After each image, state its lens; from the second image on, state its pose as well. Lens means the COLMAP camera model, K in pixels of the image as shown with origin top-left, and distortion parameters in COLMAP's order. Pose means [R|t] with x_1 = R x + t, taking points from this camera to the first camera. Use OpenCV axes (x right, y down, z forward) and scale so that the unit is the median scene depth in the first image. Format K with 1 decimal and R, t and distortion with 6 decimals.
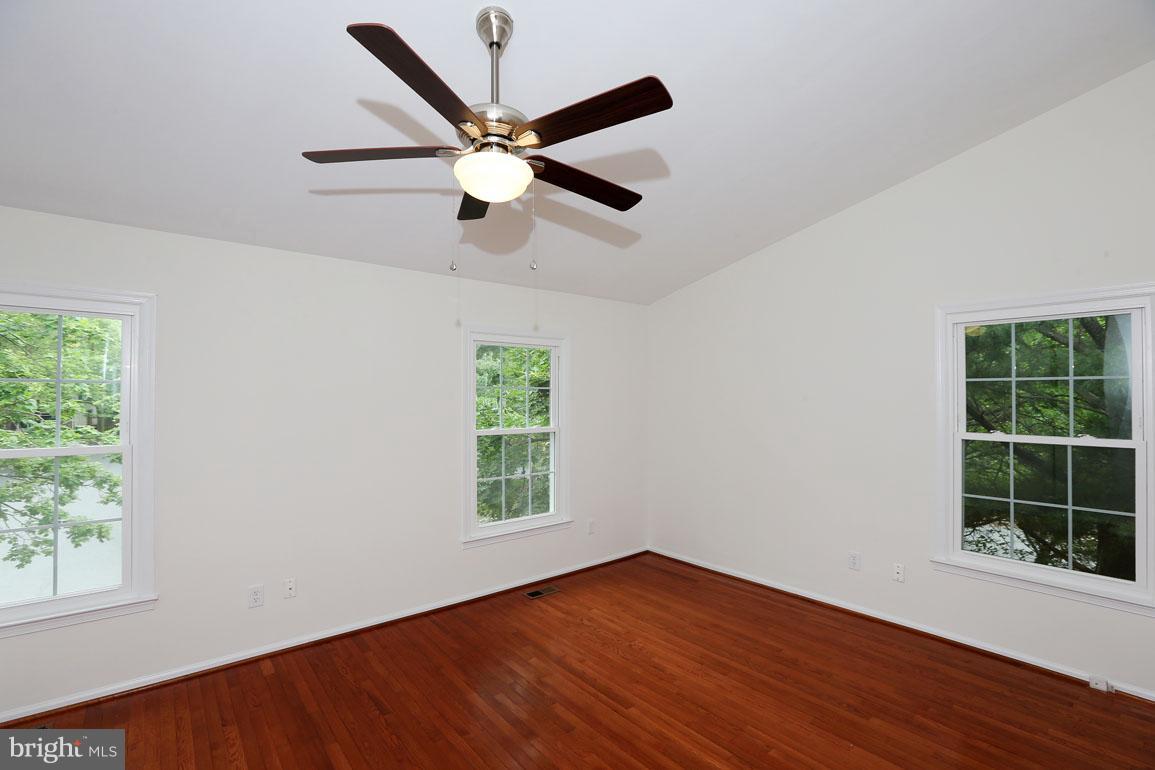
lens RADIAL K [[523.2, 0, 576.4], [0, 523.2, 389.9], [0, 0, 1]] dist [-0.060477, 0.025714]
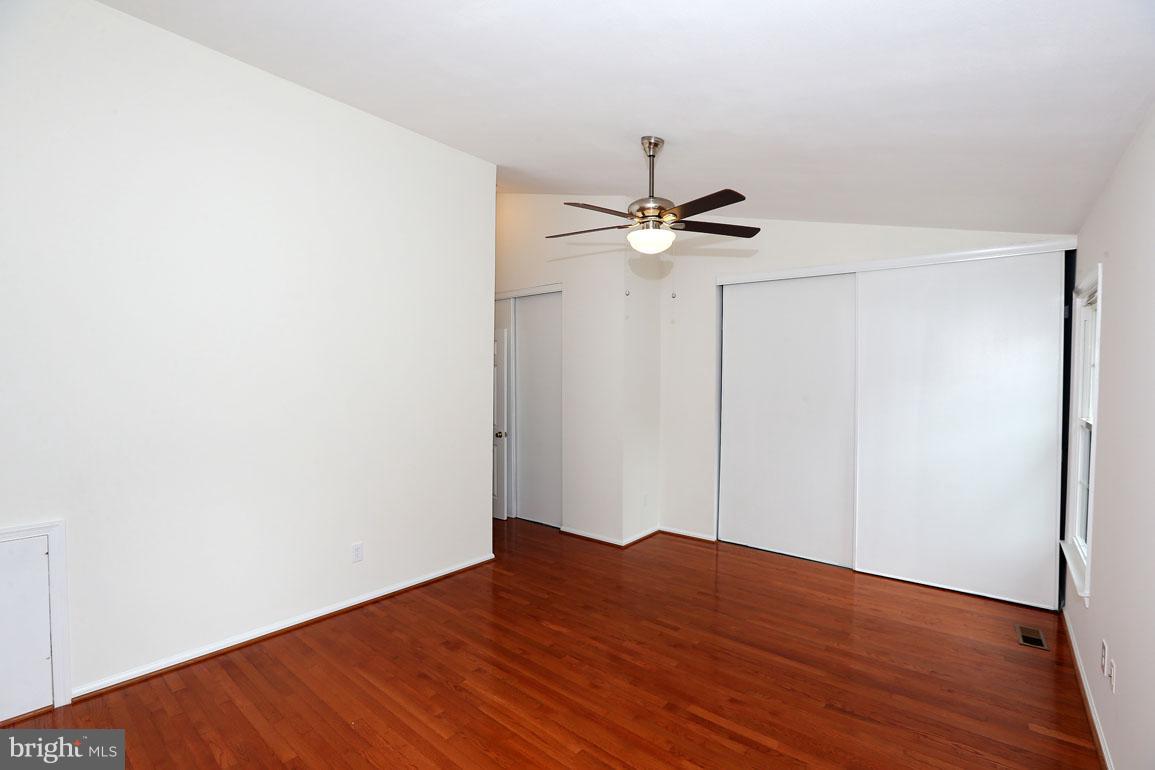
lens RADIAL K [[523.2, 0, 576.4], [0, 523.2, 389.9], [0, 0, 1]] dist [-0.060477, 0.025714]
pose [[-0.983256, -0.003368, -0.182200, 0.286098], [-0.006249, 0.999864, 0.015242, 0.030720], [0.182124, 0.016126, -0.983143, 1.971173]]
